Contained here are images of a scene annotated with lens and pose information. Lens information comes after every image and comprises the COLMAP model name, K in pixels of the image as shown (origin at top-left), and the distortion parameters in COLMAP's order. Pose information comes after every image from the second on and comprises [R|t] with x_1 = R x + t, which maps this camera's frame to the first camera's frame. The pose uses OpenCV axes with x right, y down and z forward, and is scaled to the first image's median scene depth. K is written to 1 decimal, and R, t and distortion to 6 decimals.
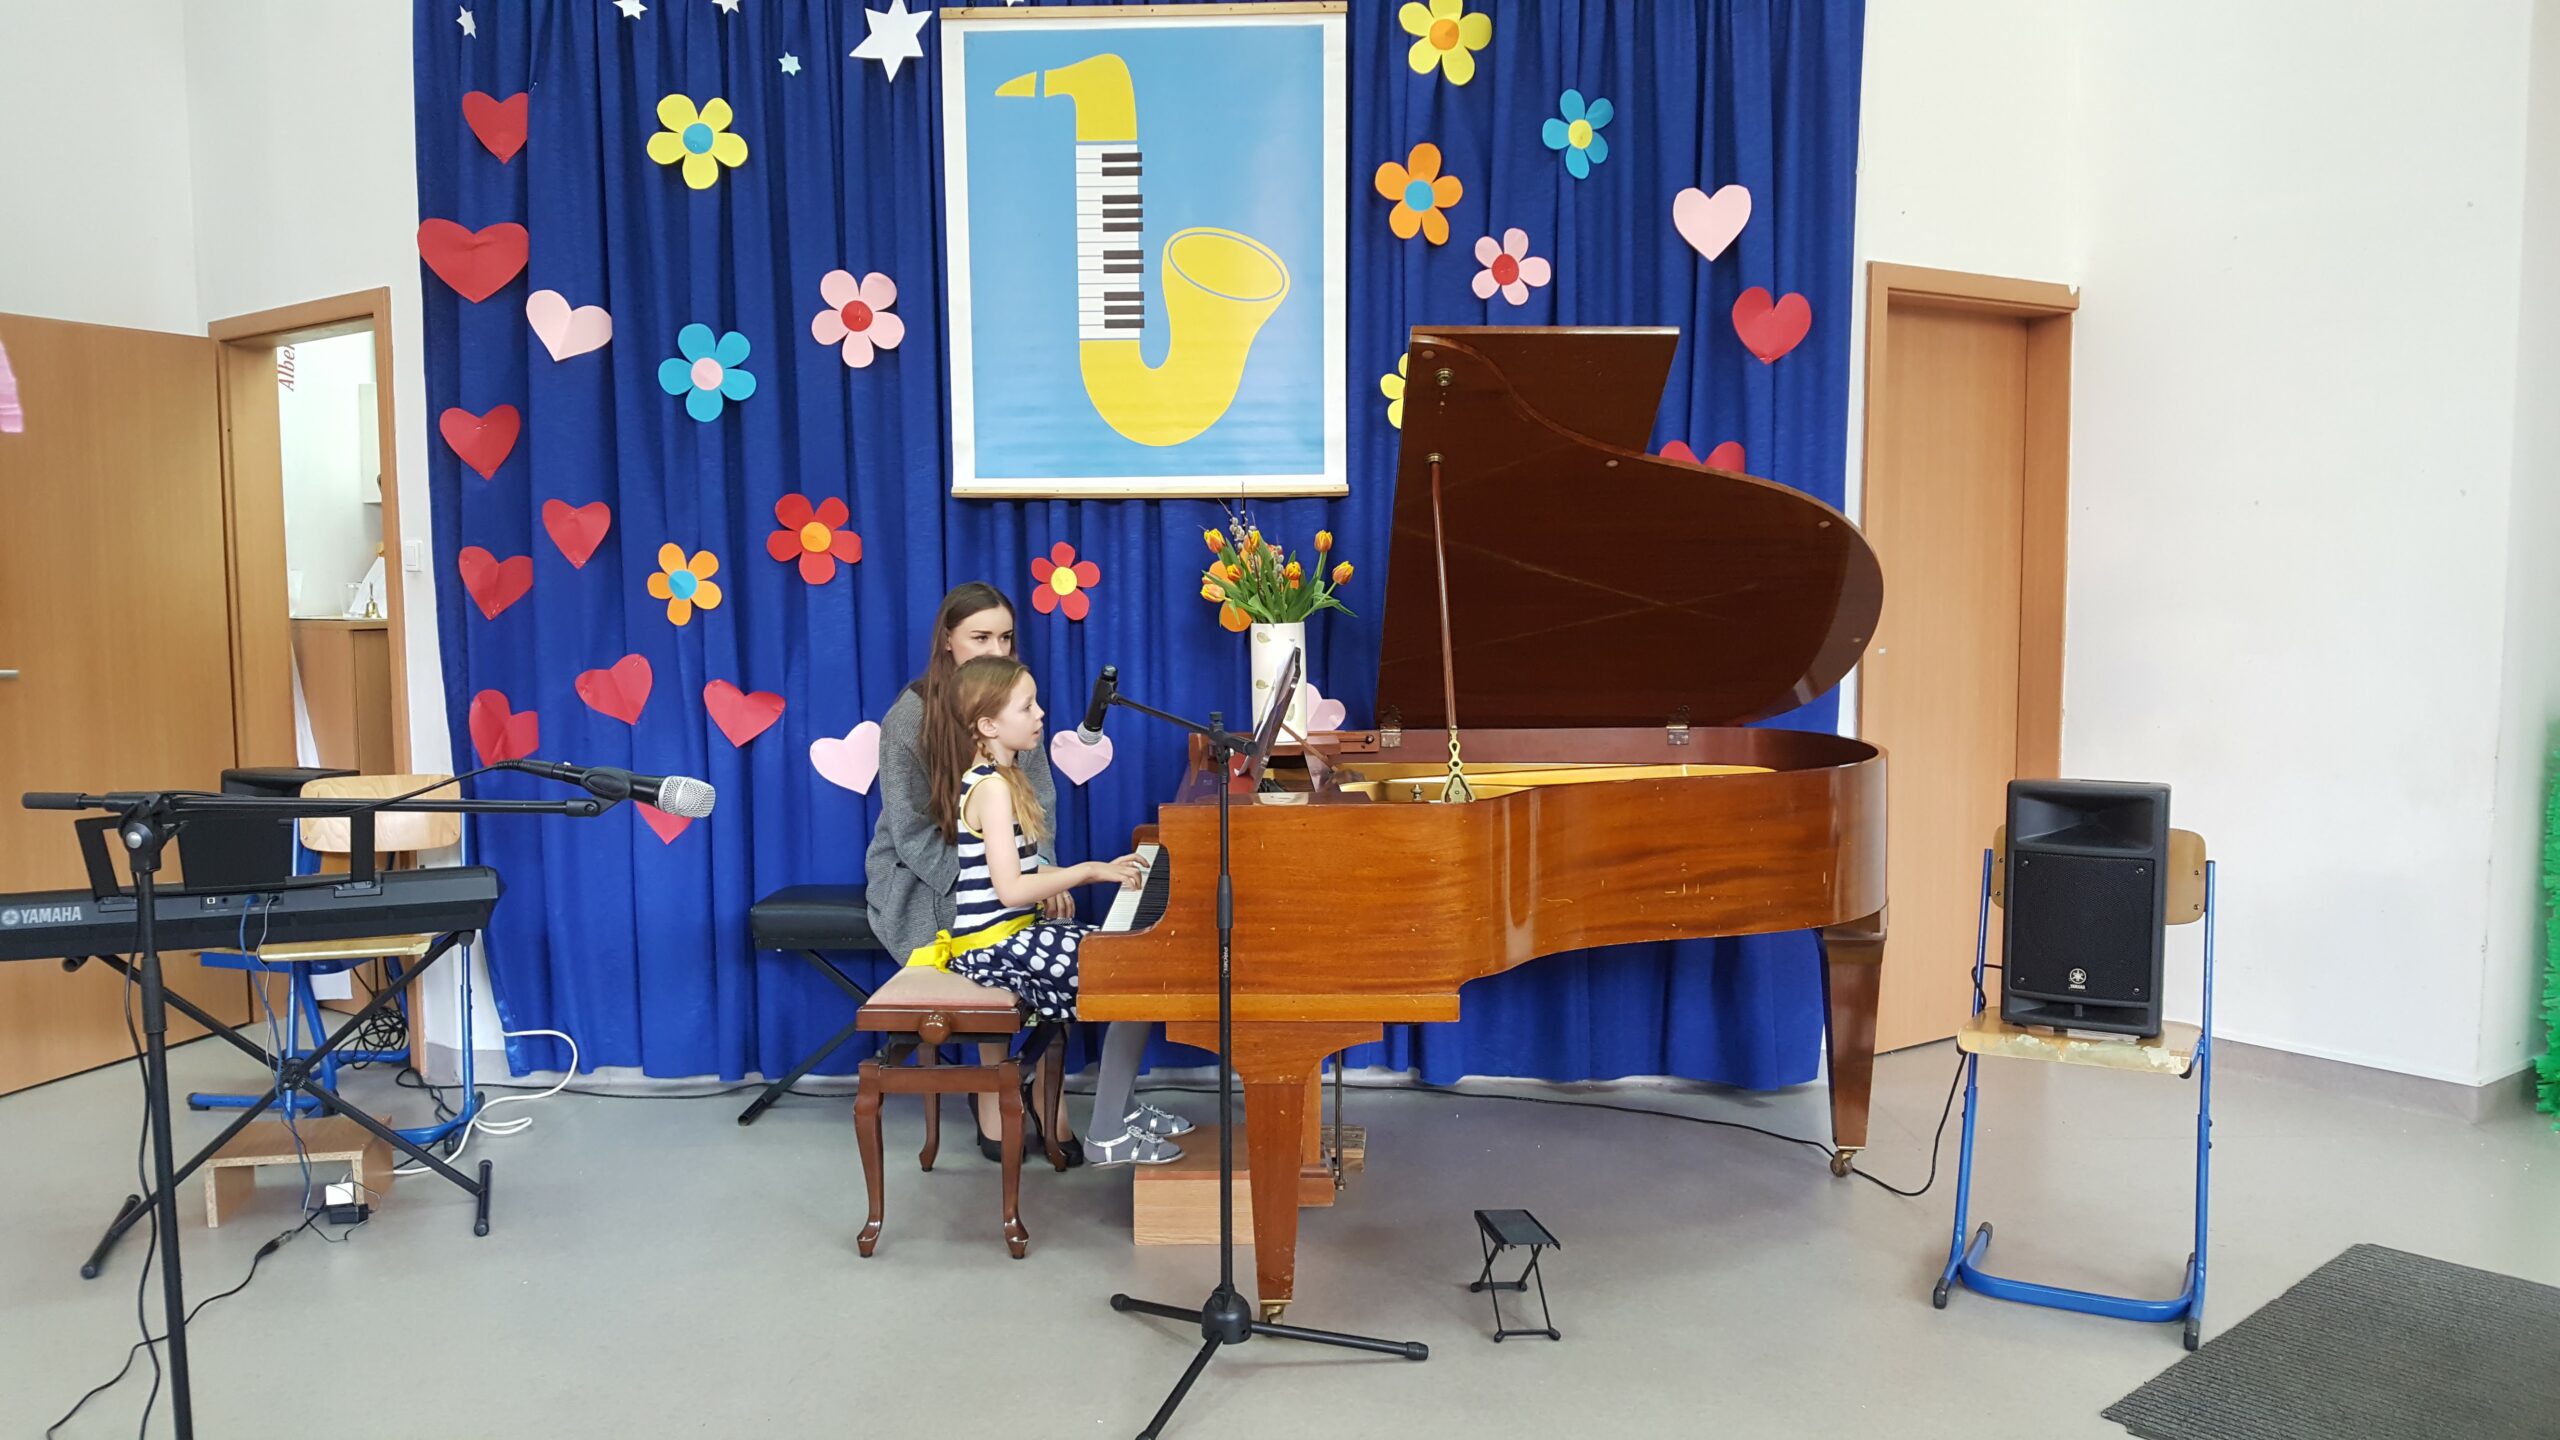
lens RADIAL K [[1933.5, 0, 1267.4], [0, 1933.5, 722.6], [0, 0, 1]] dist [0.065375, -0.139725]
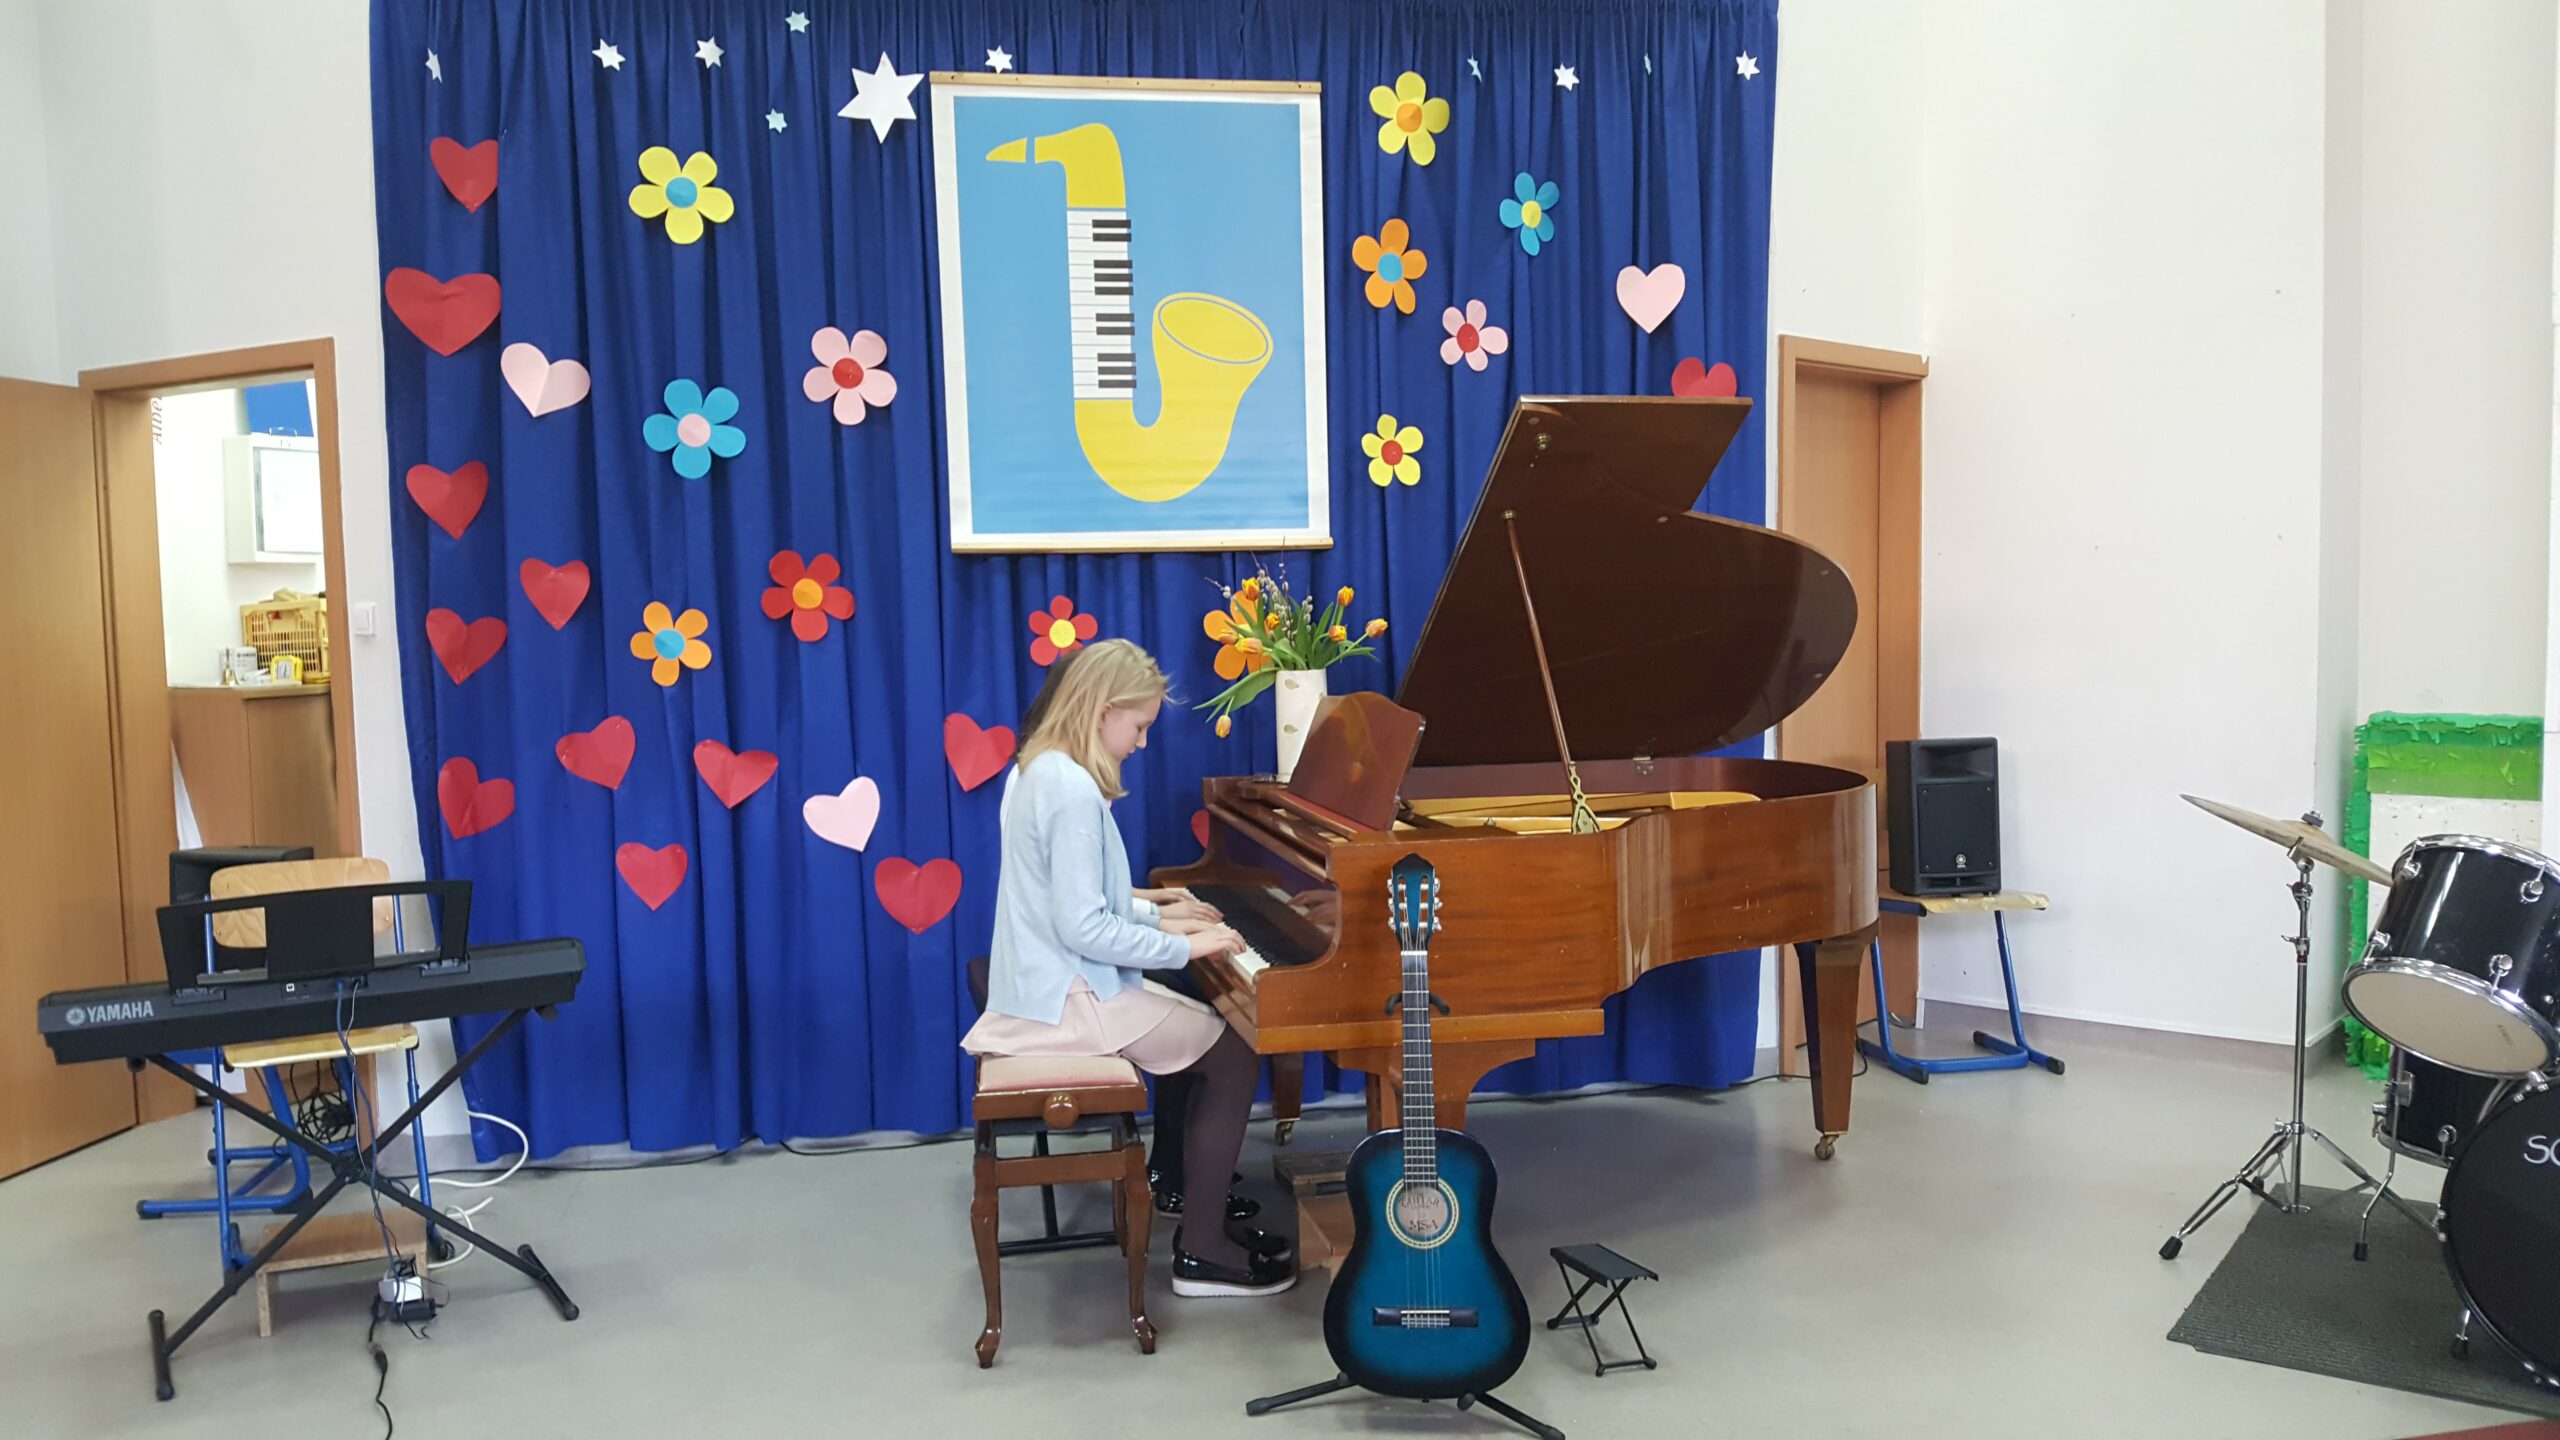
lens RADIAL K [[1933.5, 0, 1275.6], [0, 1933.5, 730.7], [0, 0, 1]] dist [0.065375, -0.139725]
pose [[0.977423, -0.027392, 0.209508, -0.212266], [0.030773, 0.999443, -0.012894, -0.005310], [-0.209038, 0.019050, 0.977722, -0.022986]]
